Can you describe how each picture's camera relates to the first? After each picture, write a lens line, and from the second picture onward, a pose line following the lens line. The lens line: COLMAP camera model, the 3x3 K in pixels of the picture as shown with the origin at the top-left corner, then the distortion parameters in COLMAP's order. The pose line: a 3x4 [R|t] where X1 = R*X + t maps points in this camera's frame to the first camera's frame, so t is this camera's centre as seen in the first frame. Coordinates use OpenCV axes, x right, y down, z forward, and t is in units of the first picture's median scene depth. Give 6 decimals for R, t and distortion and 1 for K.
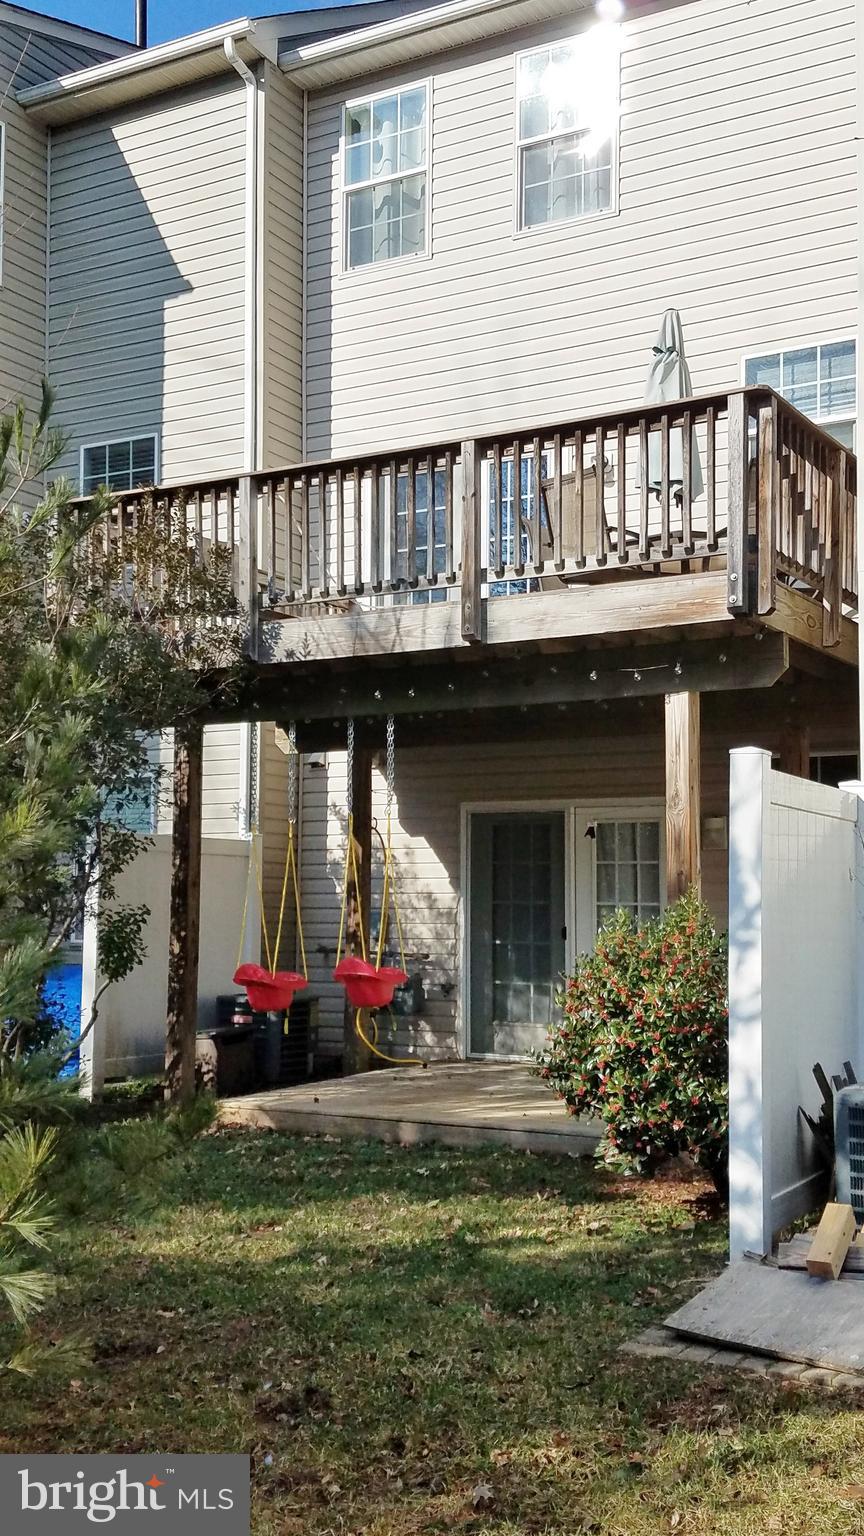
lens RADIAL K [[1626.8, 0, 432.0], [0, 1626.8, 768.0], [0, 0, 1]] dist [0.085364, 0.004935]
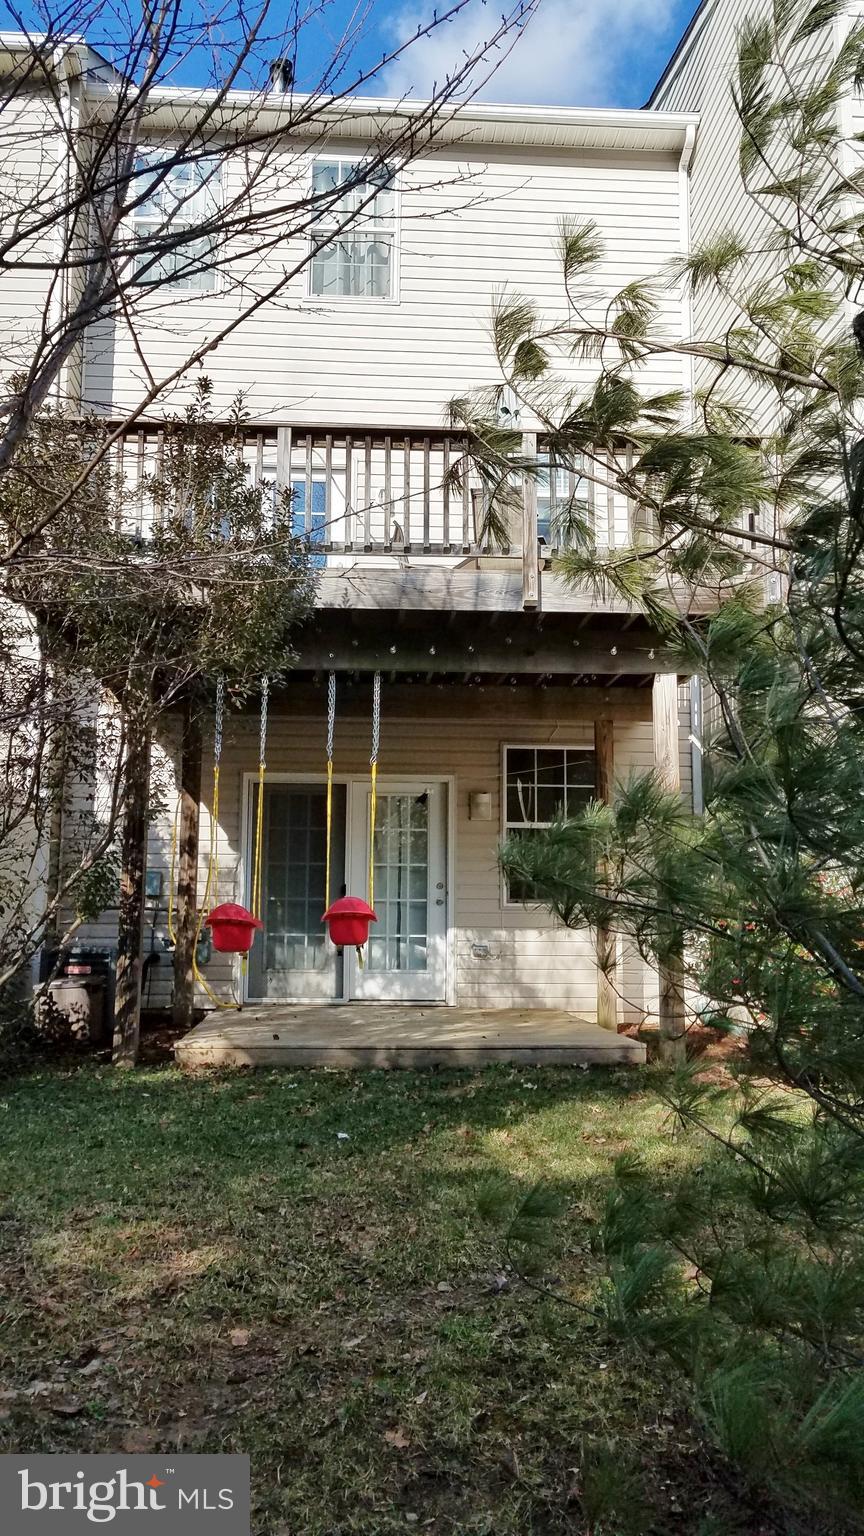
lens RADIAL K [[1208.6, 0, 432.0], [0, 1208.6, 768.0], [0, 0, 1]] dist [-0.007130, 0.003099]
pose [[0.828589, 0.069127, 0.555574, -0.355944], [-0.048725, 0.997487, -0.051443, 0.057297], [-0.557733, 0.015554, 0.829874, 0.258131]]
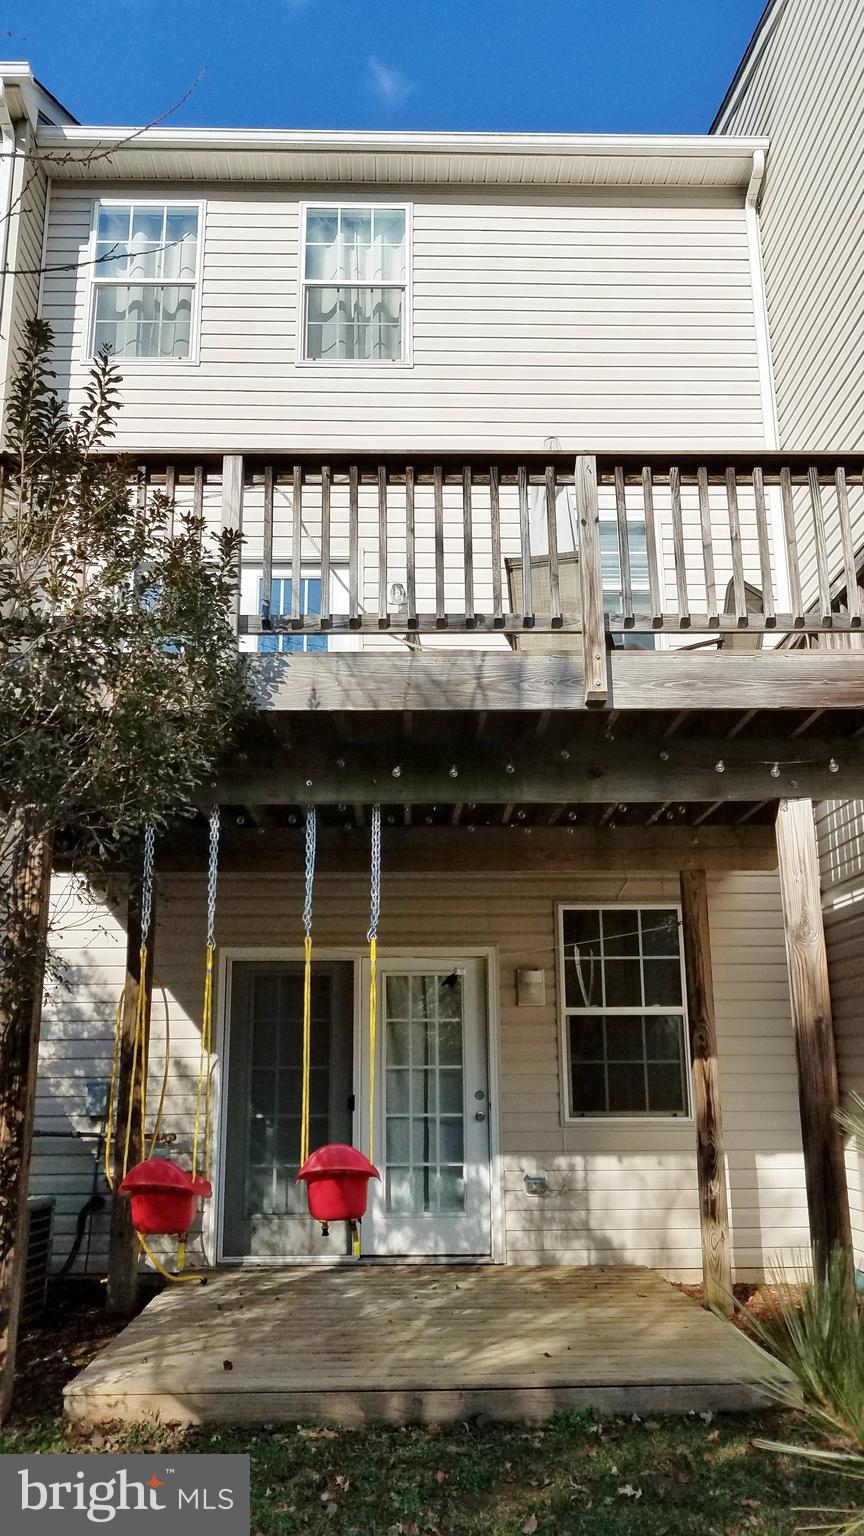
lens RADIAL K [[1208.6, 0, 432.0], [0, 1208.6, 768.0], [0, 0, 1]] dist [-0.007130, 0.003099]
pose [[0.850664, 0.119961, 0.511840, -0.237682], [-0.031323, 0.983453, -0.178437, 0.039766], [-0.524776, 0.135758, 0.840345, 0.421177]]
